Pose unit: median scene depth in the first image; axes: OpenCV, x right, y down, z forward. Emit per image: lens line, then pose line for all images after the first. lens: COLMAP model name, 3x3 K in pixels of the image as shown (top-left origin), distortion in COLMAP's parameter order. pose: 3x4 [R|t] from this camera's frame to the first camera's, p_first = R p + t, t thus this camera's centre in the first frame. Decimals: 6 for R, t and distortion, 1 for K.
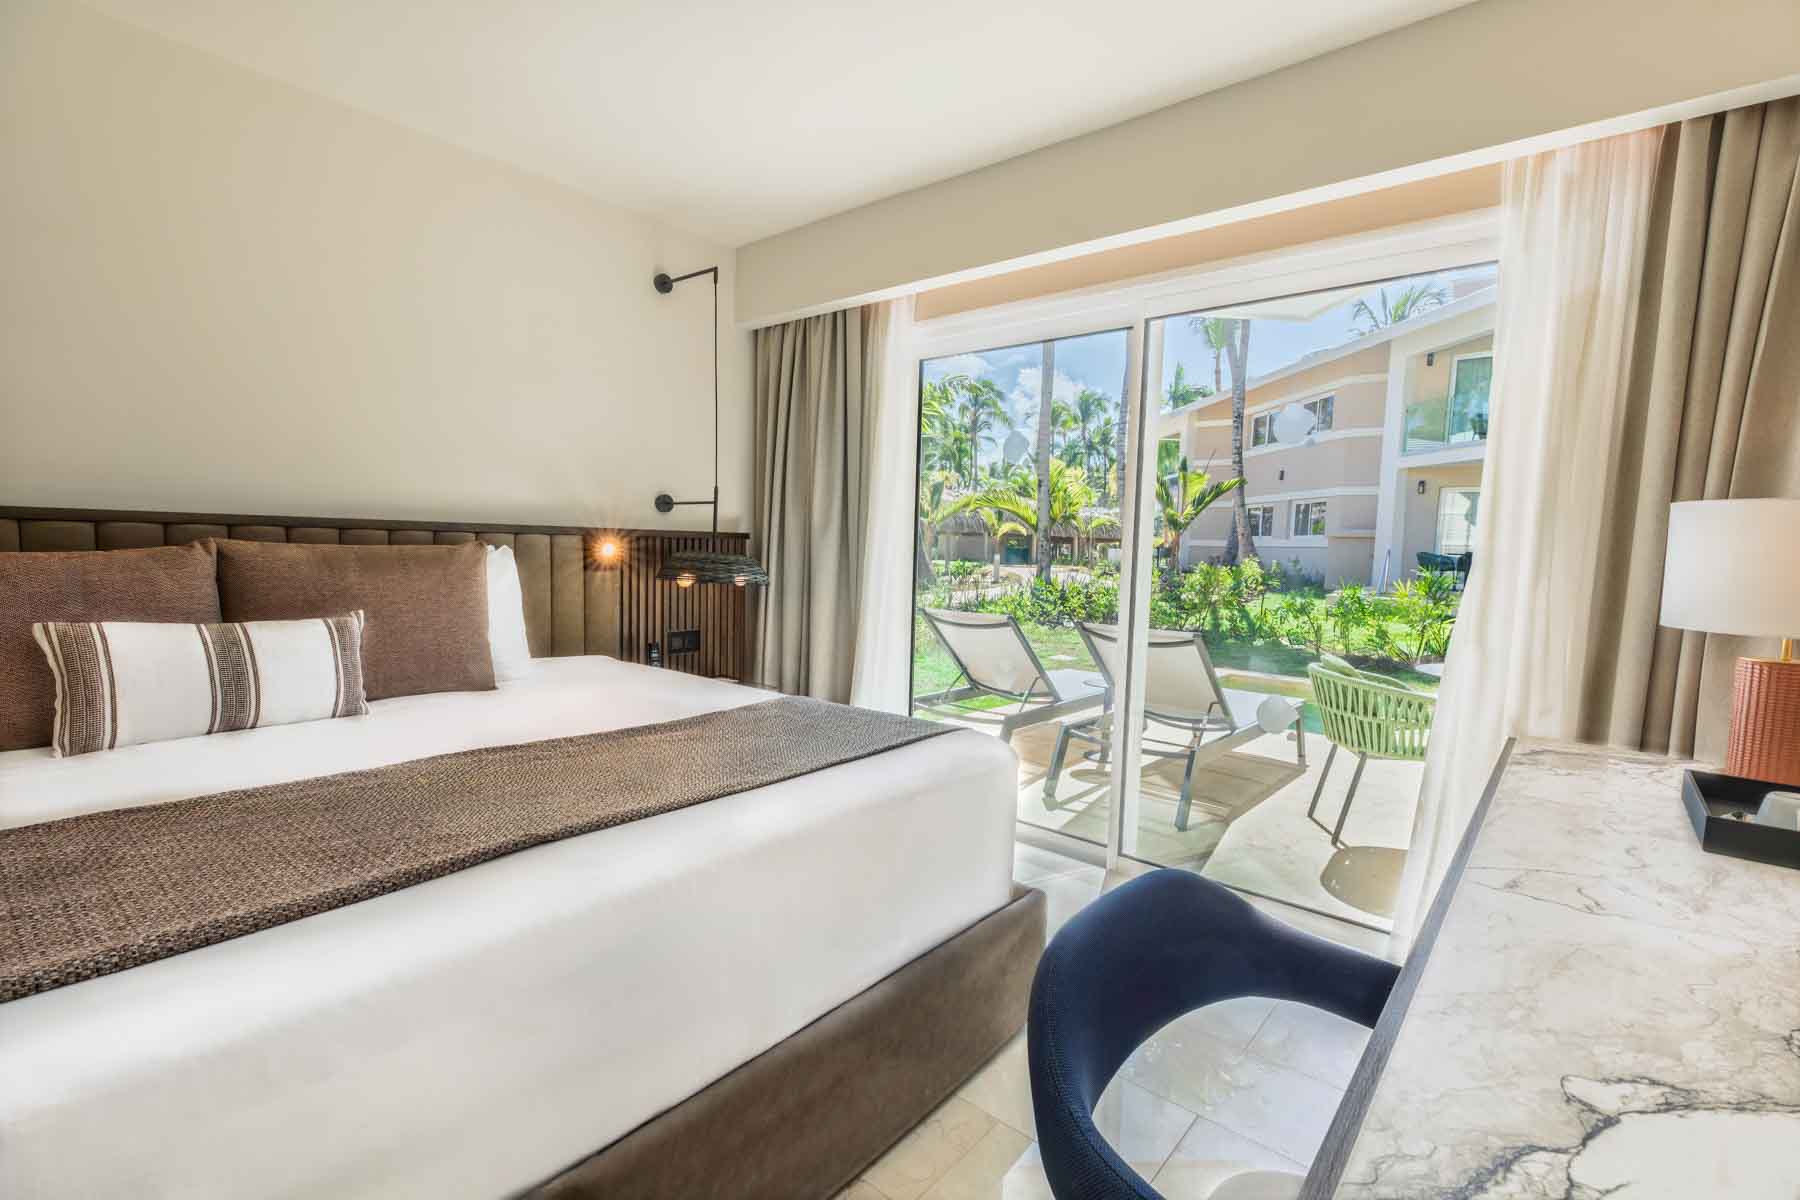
lens RADIAL K [[806.6, 0, 905.3], [0, 806.6, 605.2], [0, 0, 1]] dist [0.001526, 0.000752]
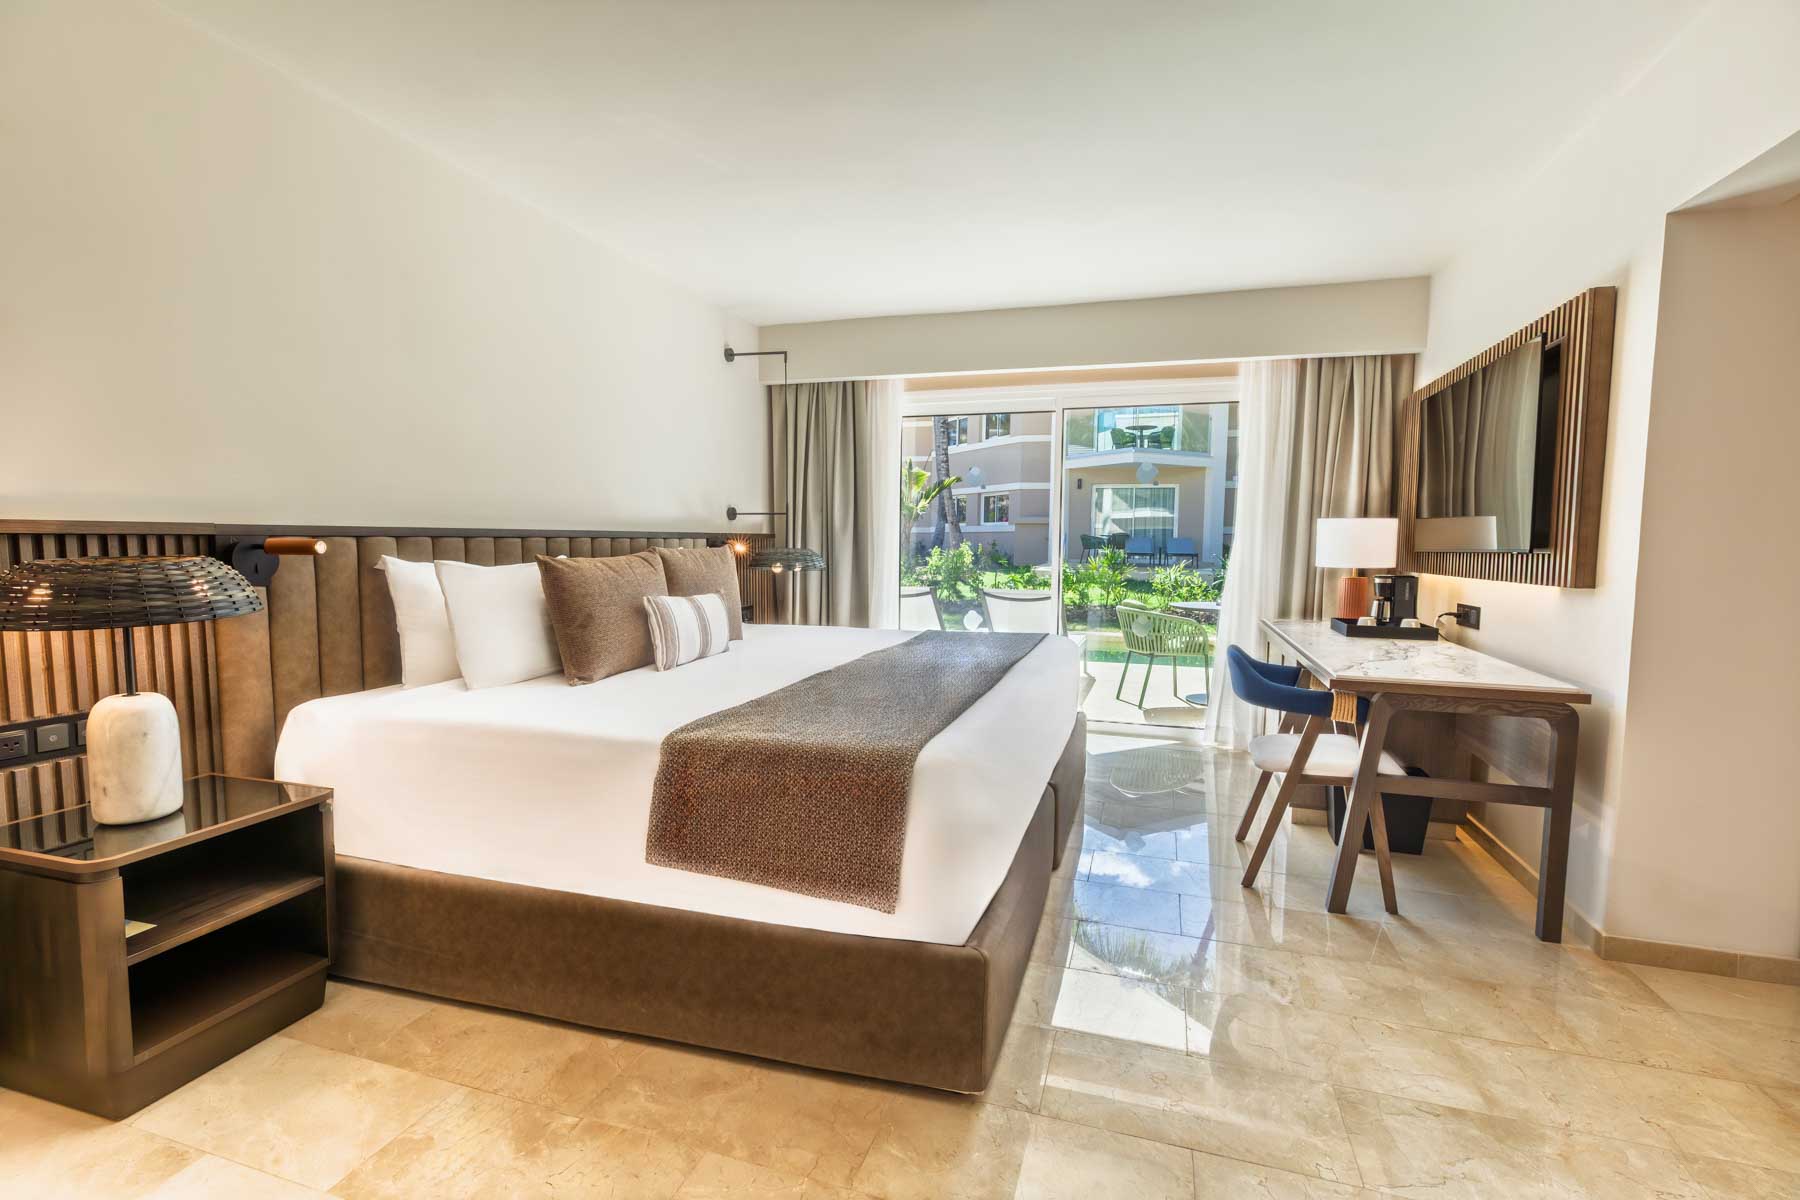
lens RADIAL K [[806.6, 0, 905.3], [0, 806.6, 605.2], [0, 0, 1]] dist [0.001526, 0.000752]
pose [[0.922993, -0.053419, 0.381090, -0.562897], [0.048279, 0.998568, 0.023041, 0.012298], [-0.381775, -0.002868, 0.924251, -0.390636]]
